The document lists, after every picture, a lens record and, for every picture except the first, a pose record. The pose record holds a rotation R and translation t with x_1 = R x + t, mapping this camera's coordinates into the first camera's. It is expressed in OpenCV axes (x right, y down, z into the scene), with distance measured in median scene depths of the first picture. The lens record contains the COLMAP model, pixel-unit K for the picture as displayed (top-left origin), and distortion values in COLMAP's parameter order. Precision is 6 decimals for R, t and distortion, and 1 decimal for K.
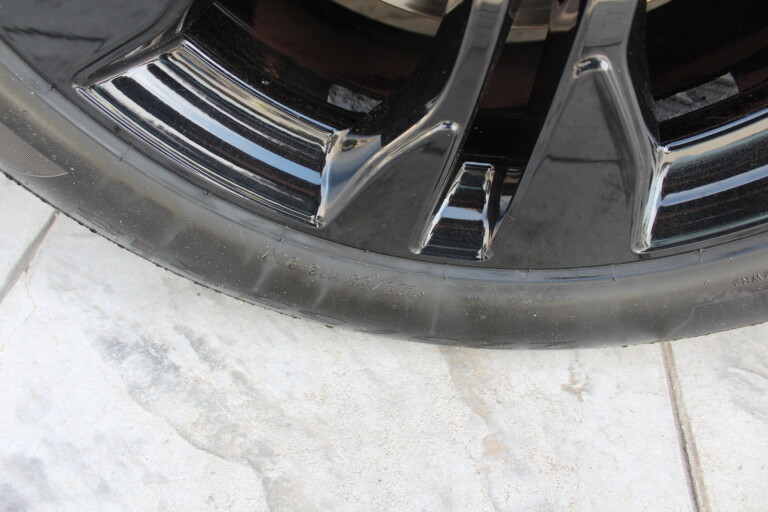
lens RADIAL K [[664.4, 0, 380.8], [0, 664.4, 254.9], [0, 0, 1]] dist [-0.117527, 0.024853]
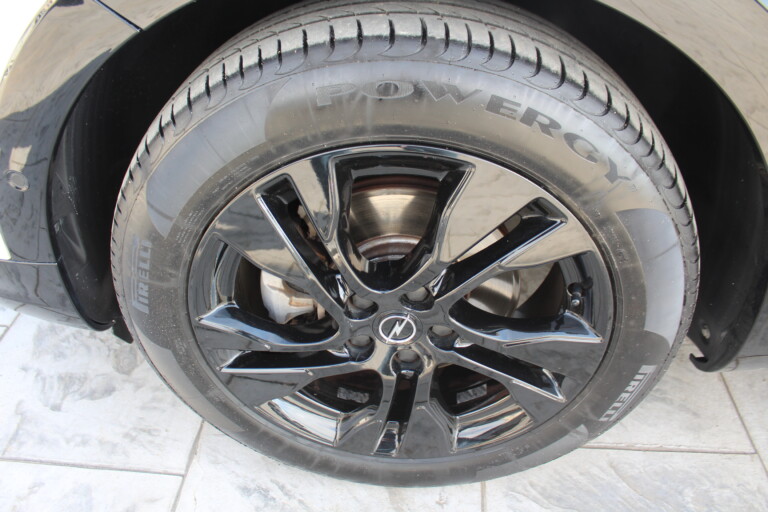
lens RADIAL K [[664.4, 0, 386.2], [0, 664.4, 257.2], [0, 0, 1]] dist [-0.117527, 0.024853]
pose [[0.999166, -0.021264, 0.034862, 0.029219], [0.026475, 0.987311, -0.156574, -0.312331], [-0.031090, 0.157366, 0.987051, -1.486530]]
